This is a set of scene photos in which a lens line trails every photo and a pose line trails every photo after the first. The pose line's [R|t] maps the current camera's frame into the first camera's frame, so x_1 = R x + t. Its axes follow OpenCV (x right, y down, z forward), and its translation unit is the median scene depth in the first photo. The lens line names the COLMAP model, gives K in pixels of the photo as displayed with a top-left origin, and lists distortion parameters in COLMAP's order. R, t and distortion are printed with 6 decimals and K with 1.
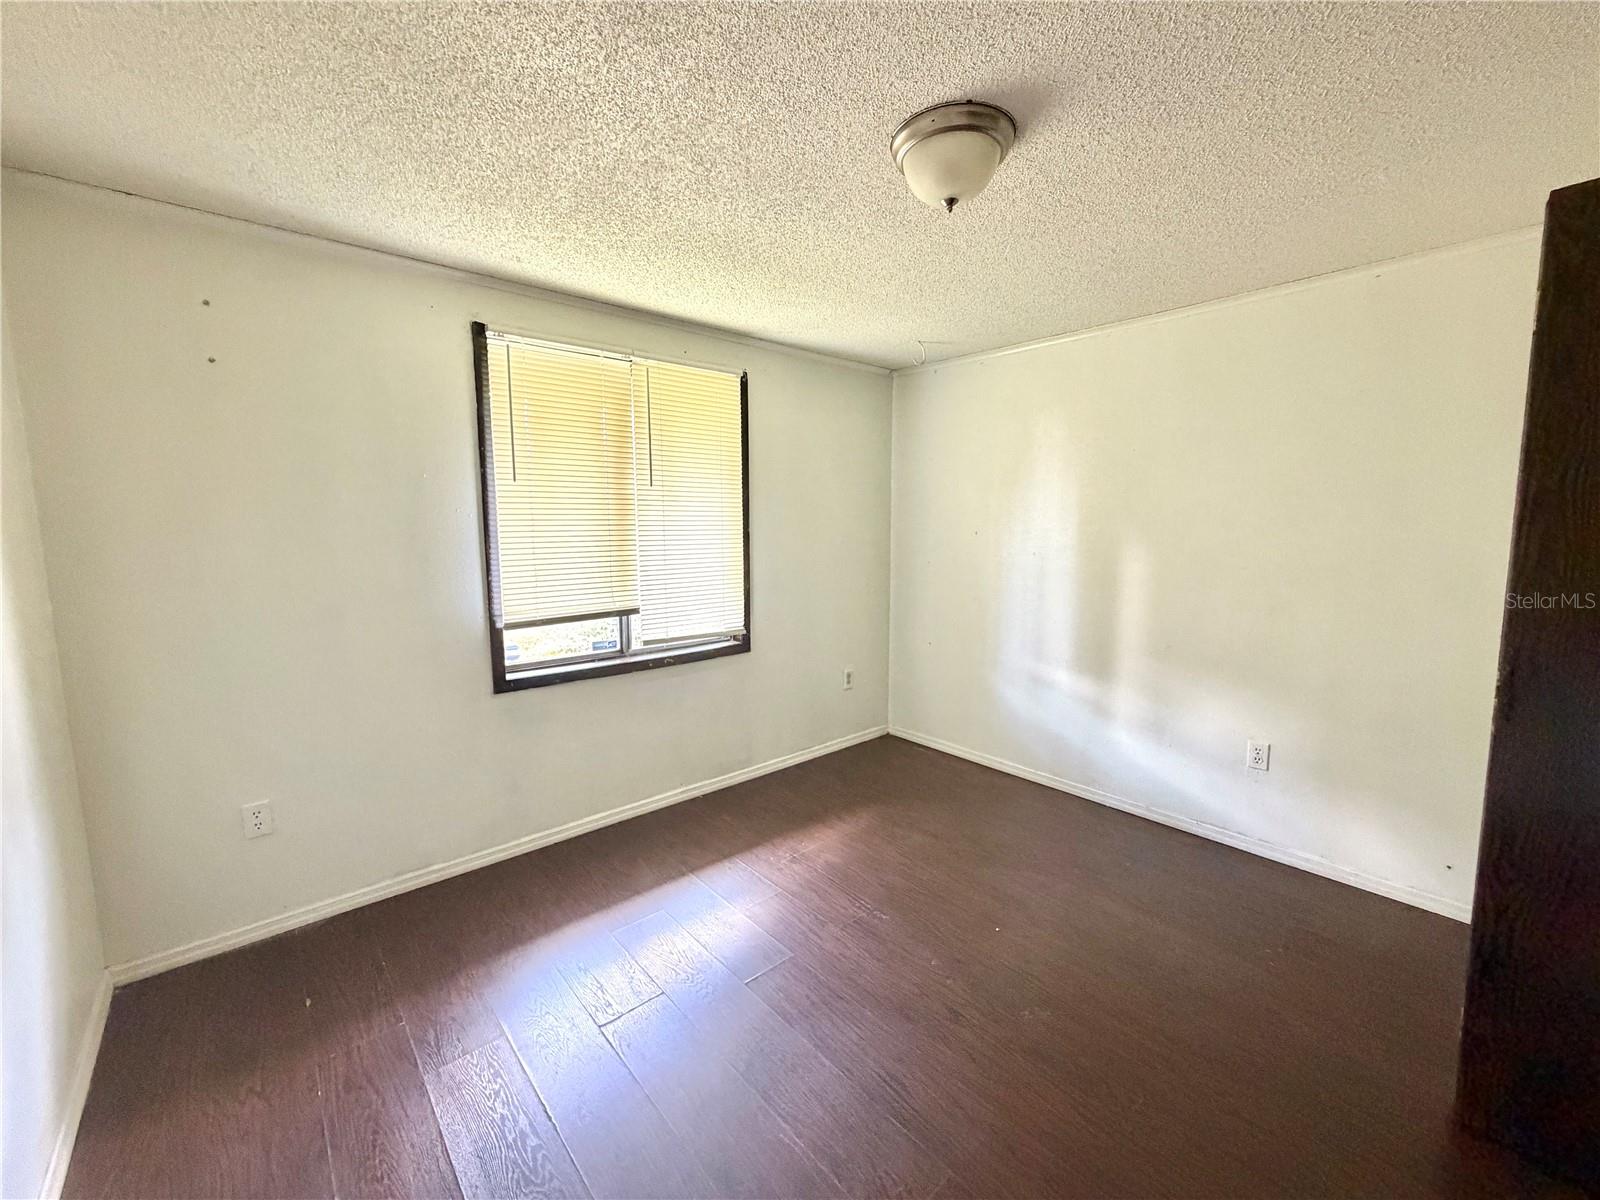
lens RADIAL K [[637.8, 0, 800.2], [0, 637.8, 596.4], [0, 0, 1]] dist [0.001763, 0.000130]
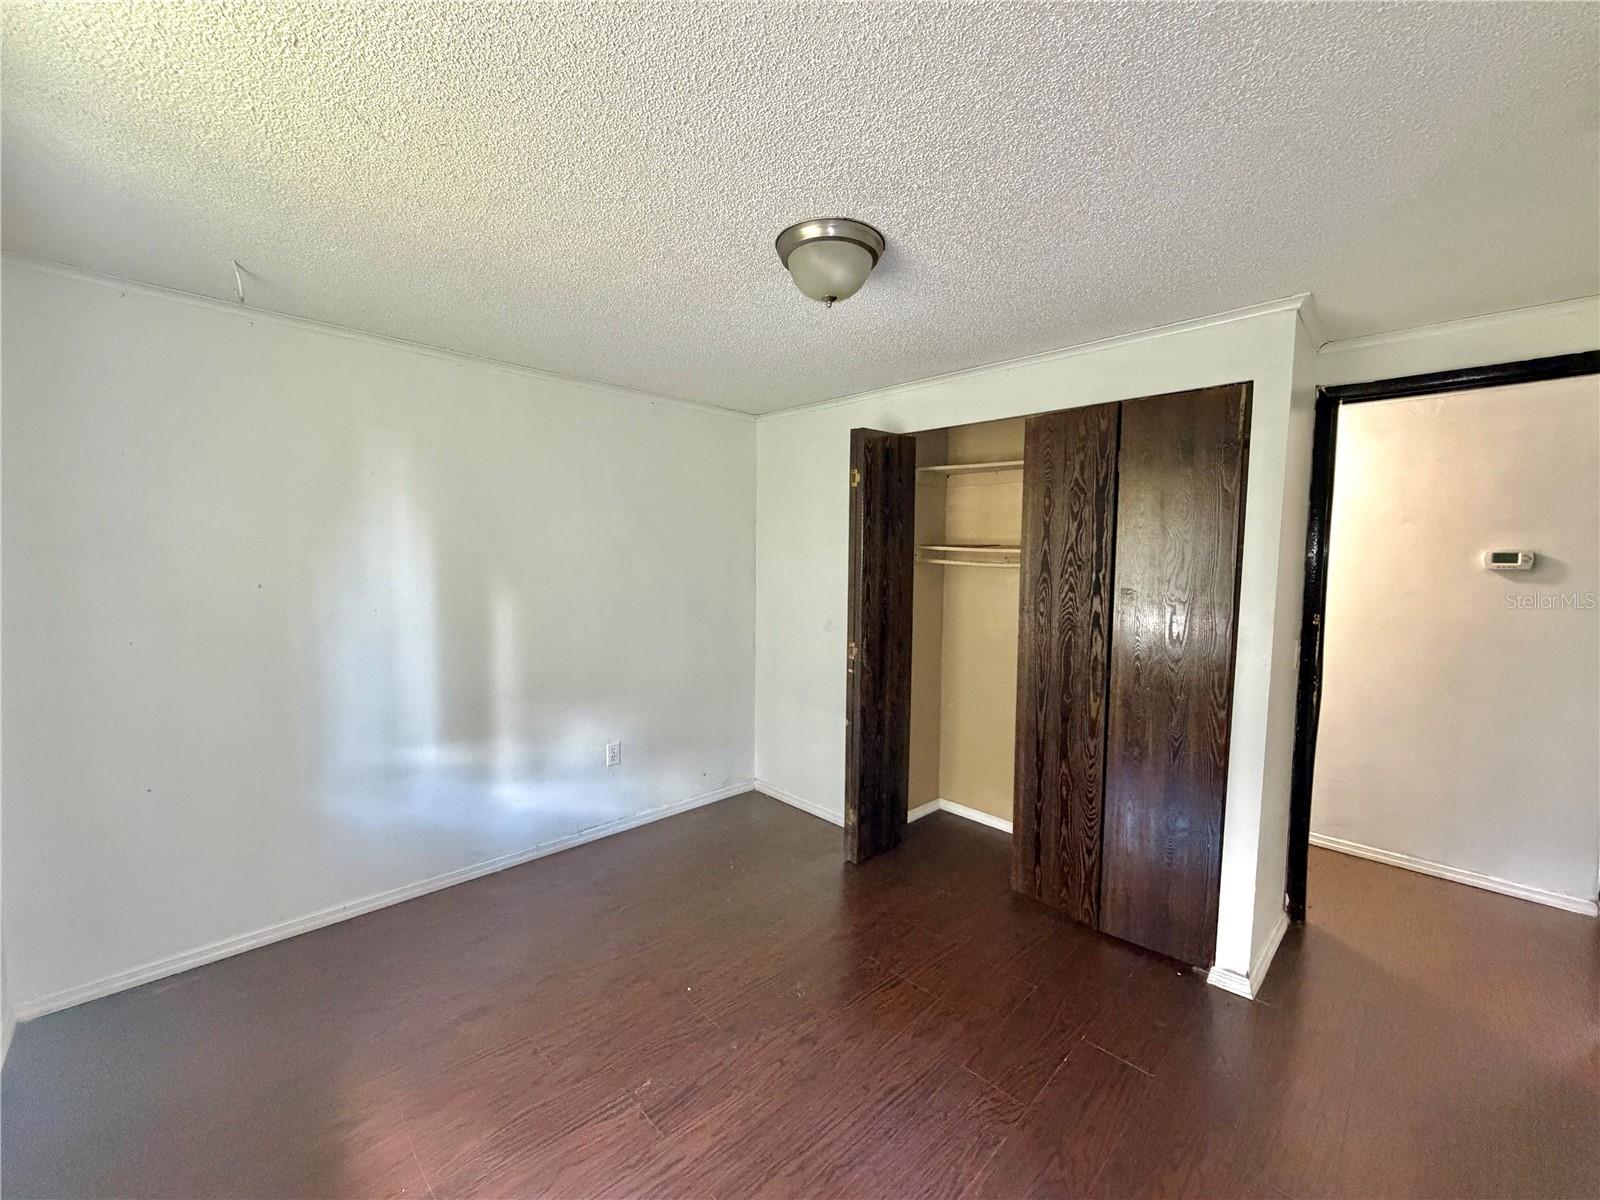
lens RADIAL K [[637.8, 0, 800.2], [0, 637.8, 596.4], [0, 0, 1]] dist [0.001763, 0.000130]
pose [[-0.056256, -0.064715, 0.996317, -0.484207], [0.101835, 0.992321, 0.070206, -0.097948], [-0.993209, 0.105409, -0.049234, 0.618367]]
